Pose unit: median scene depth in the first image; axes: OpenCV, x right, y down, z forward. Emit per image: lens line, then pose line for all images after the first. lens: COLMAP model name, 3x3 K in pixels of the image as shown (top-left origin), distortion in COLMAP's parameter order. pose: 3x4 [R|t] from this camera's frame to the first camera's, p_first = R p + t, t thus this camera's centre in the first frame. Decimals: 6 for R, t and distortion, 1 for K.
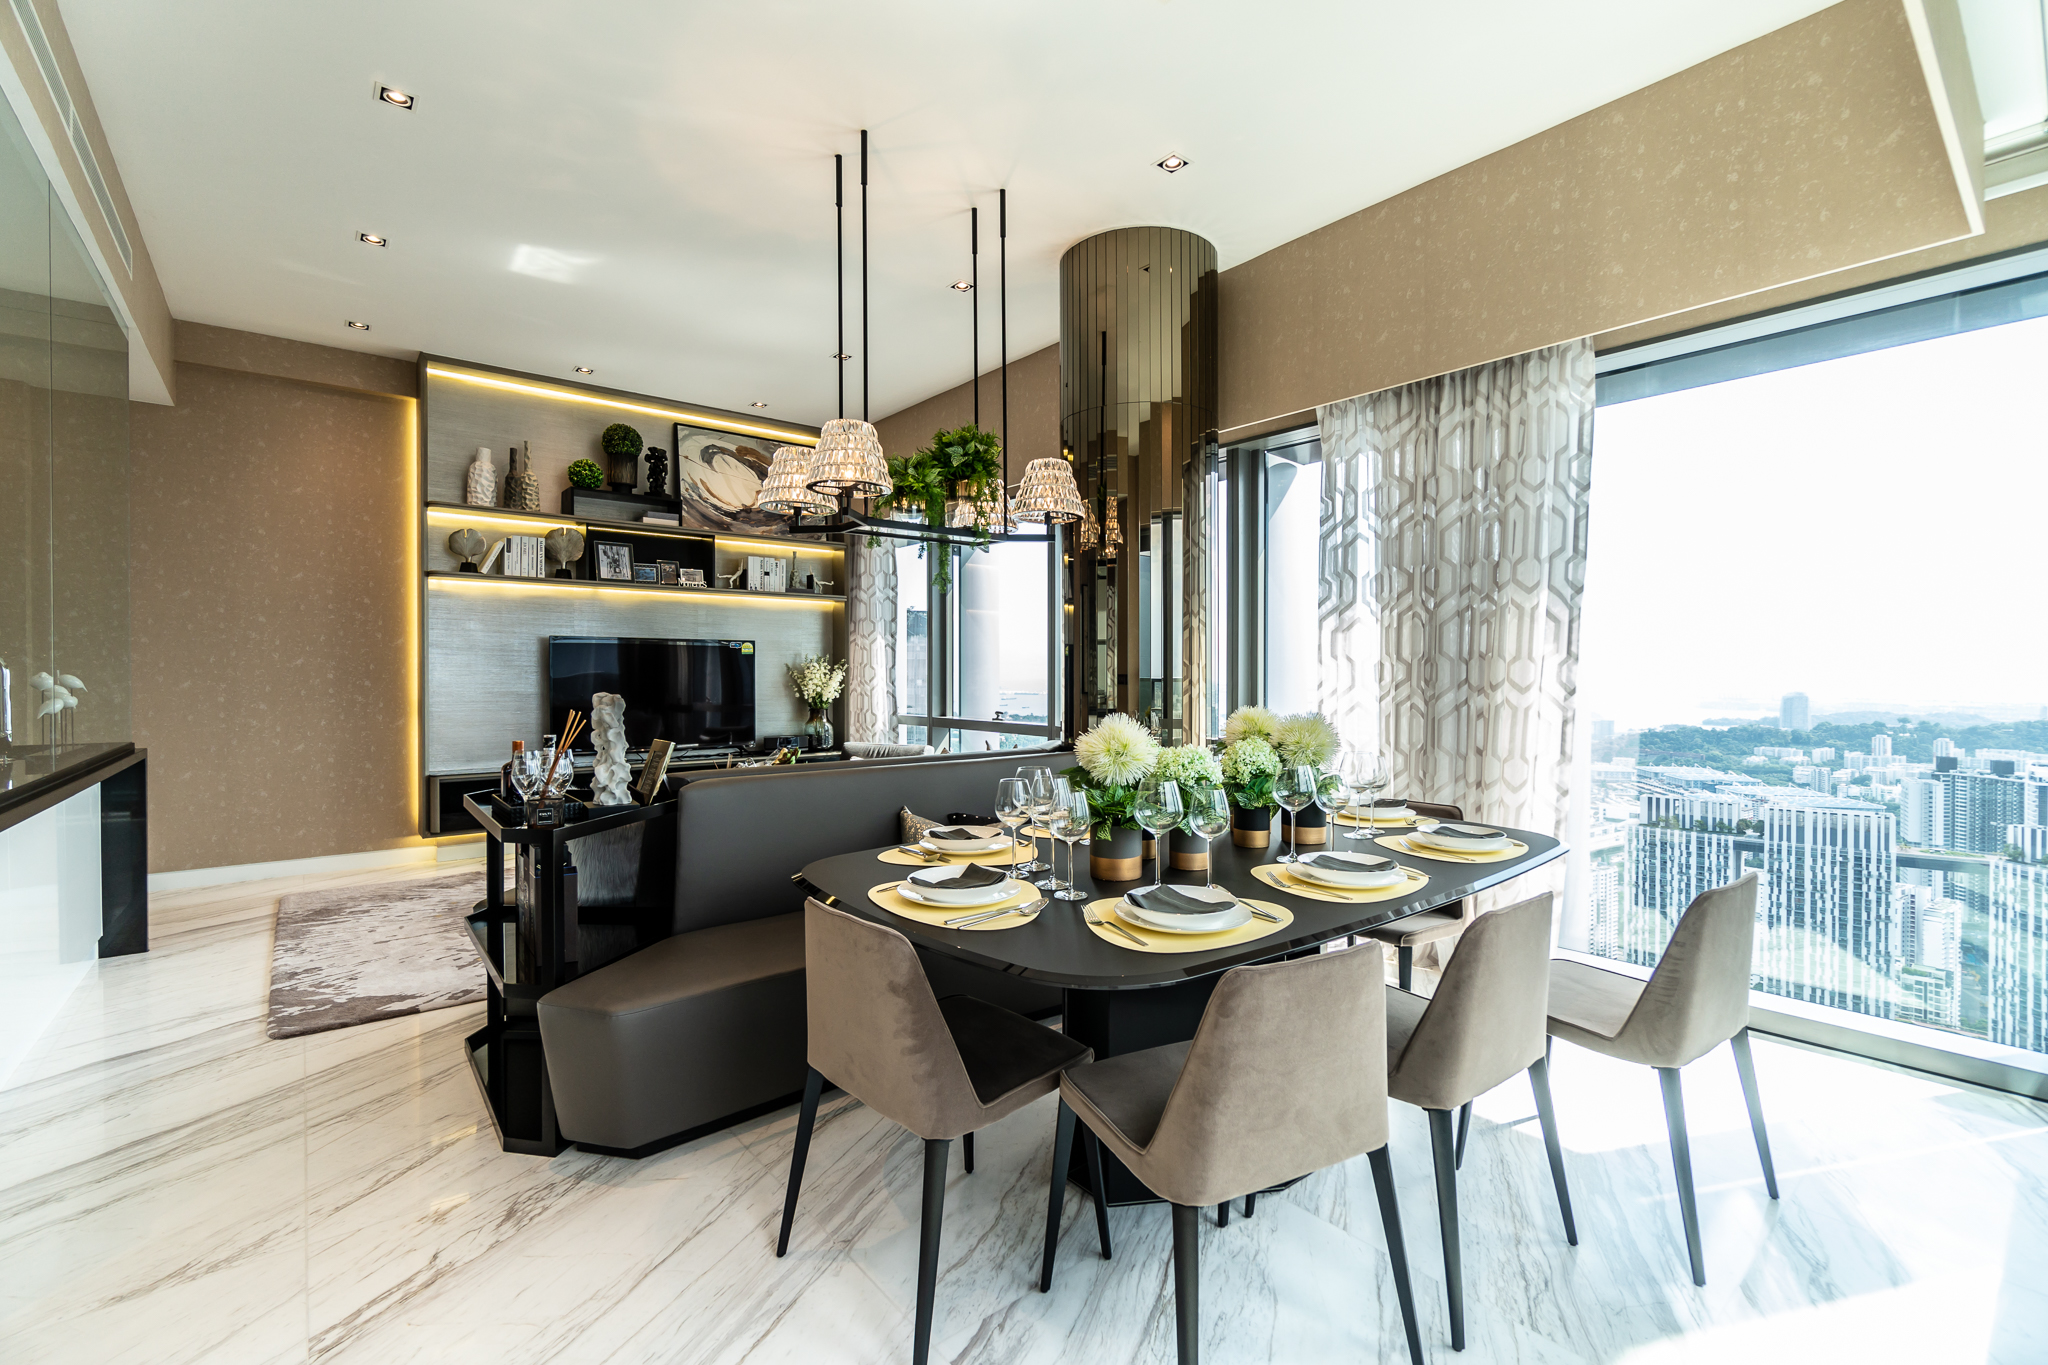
lens RADIAL K [[883.0, 0, 1018.6], [0, 883.0, 674.9], [0, 0, 1]] dist [-0.001958, -0.000676]
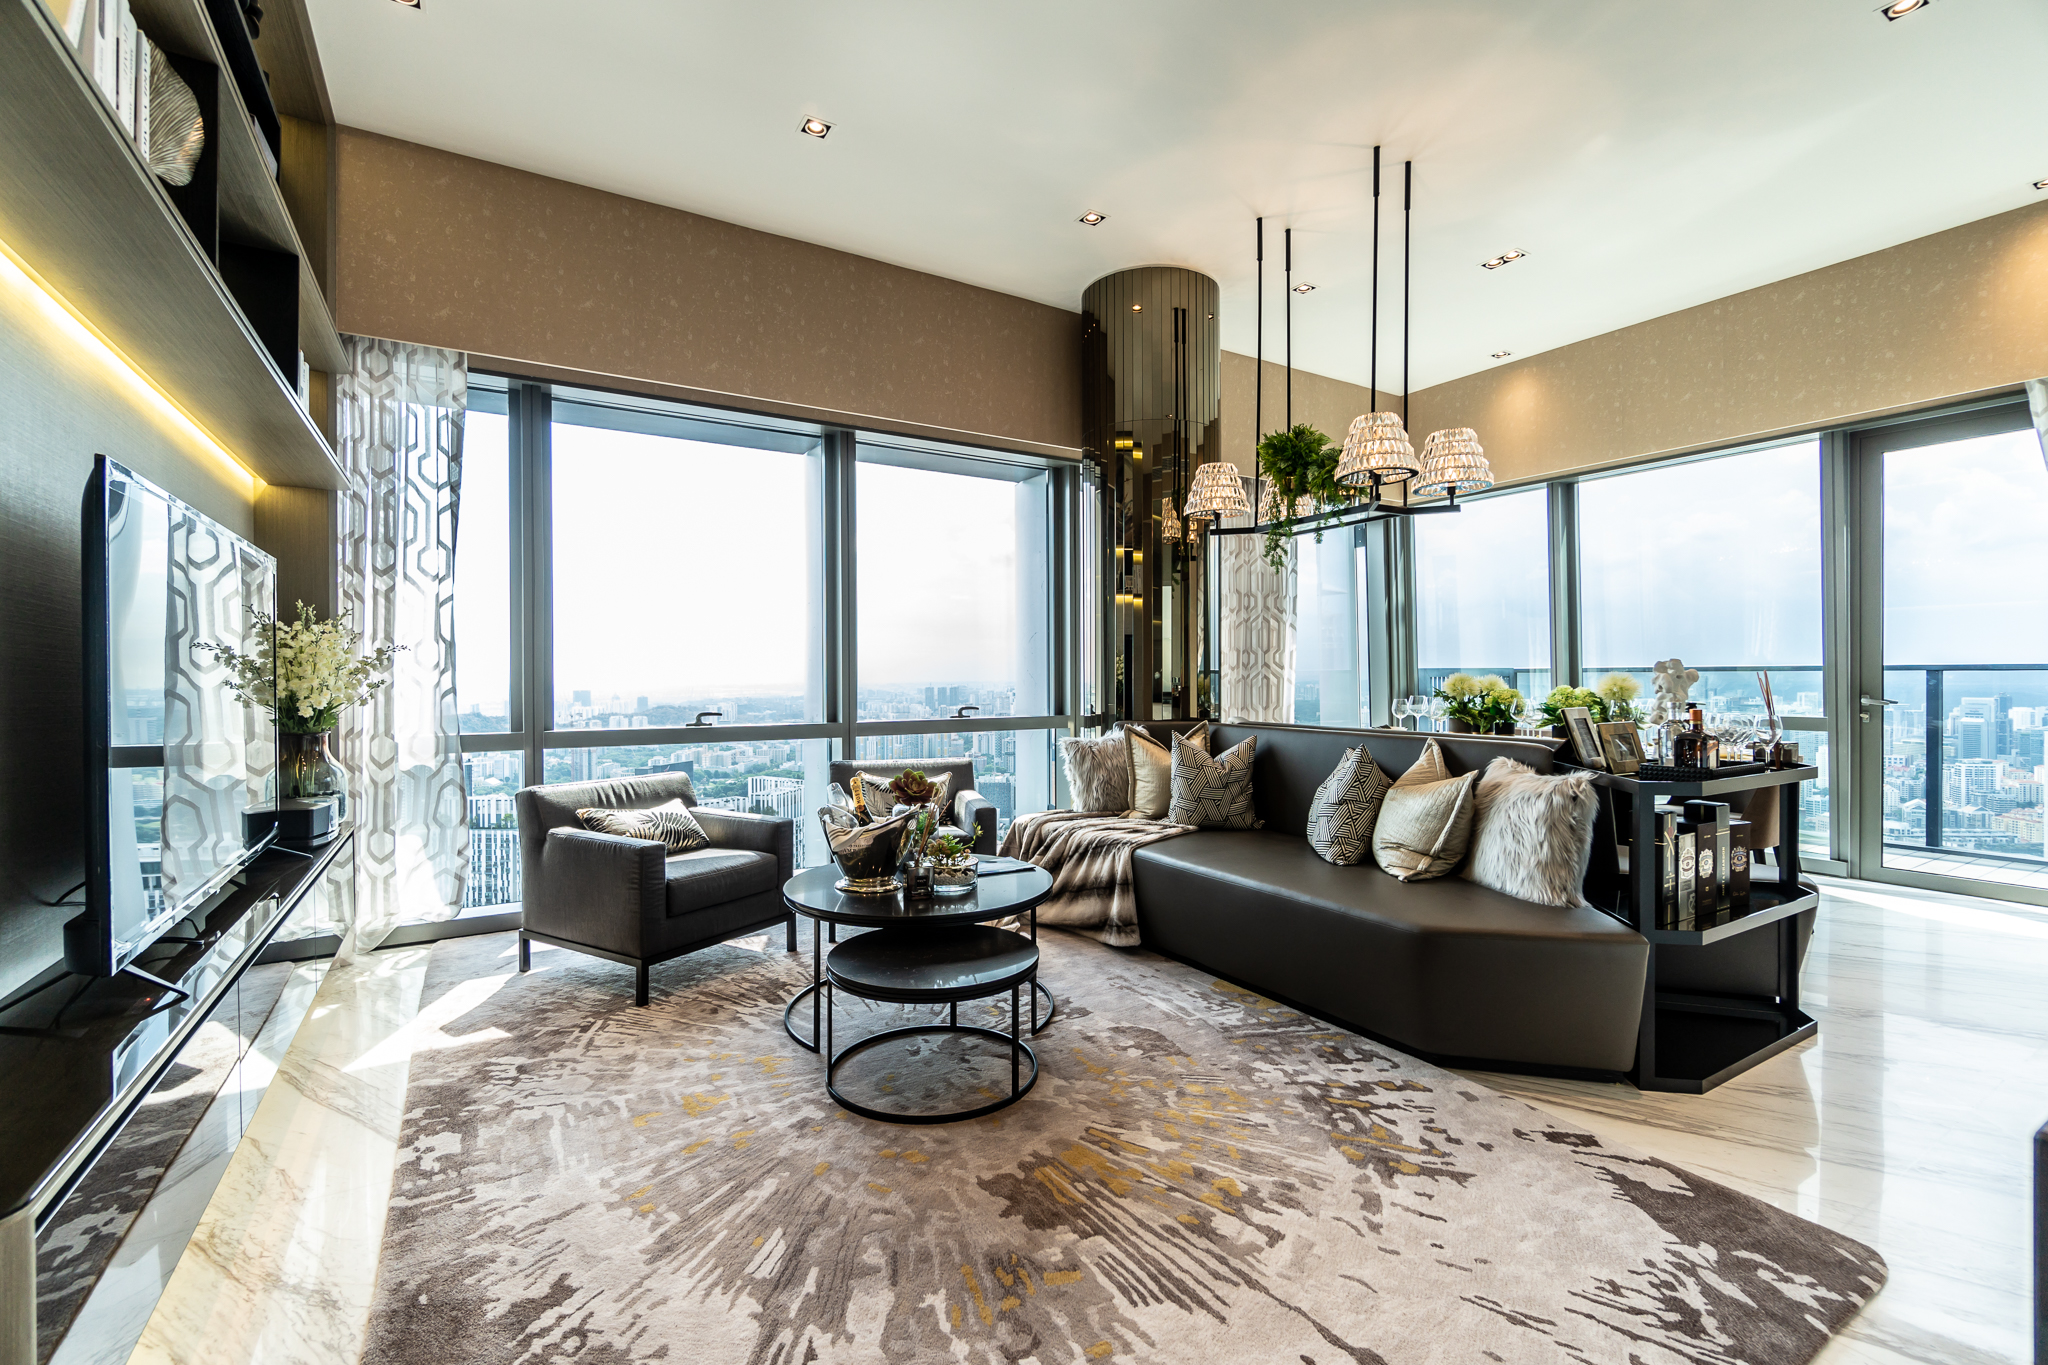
lens RADIAL K [[891.8, 0, 1024.0], [0, 891.8, 682.5], [0, 0, 1]] dist [-0.014109, -0.000047]
pose [[0.127667, -0.002817, 0.991813, -0.686037], [0.011905, 0.999928, 0.001308, 0.020215], [-0.991746, 0.011640, 0.127691, 0.687649]]
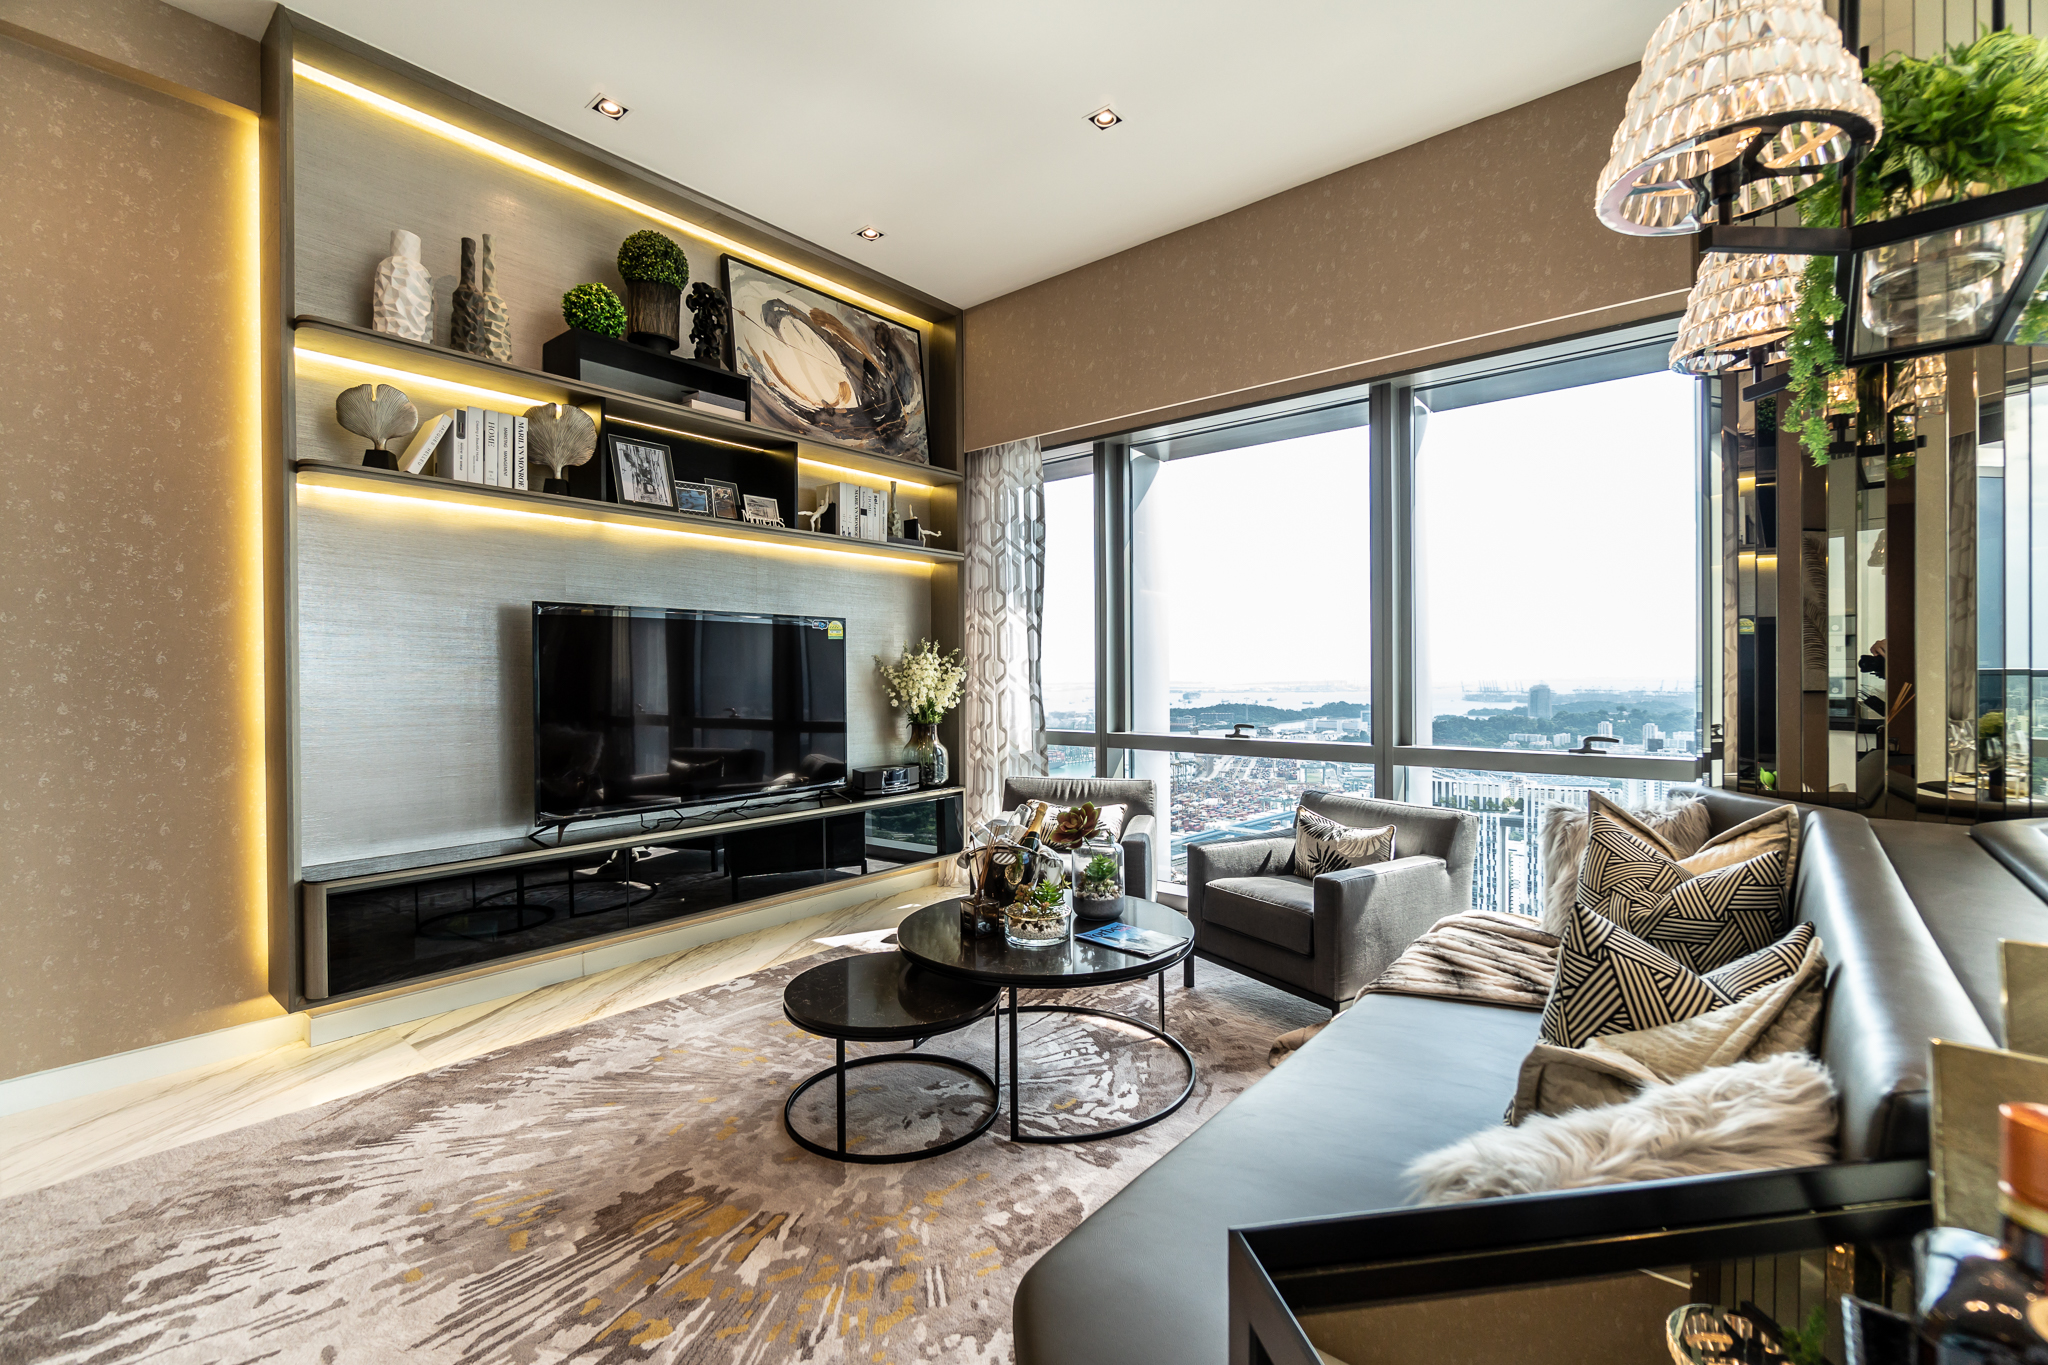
lens RADIAL K [[883.0, 0, 1018.6], [0, 883.0, 674.9], [0, 0, 1]] dist [-0.001958, -0.000676]
pose [[0.982192, -0.008638, 0.187681, -0.321163], [0.008777, 0.999961, 0.000087, 0.003336], [-0.187675, 0.001562, 0.982230, 0.388459]]
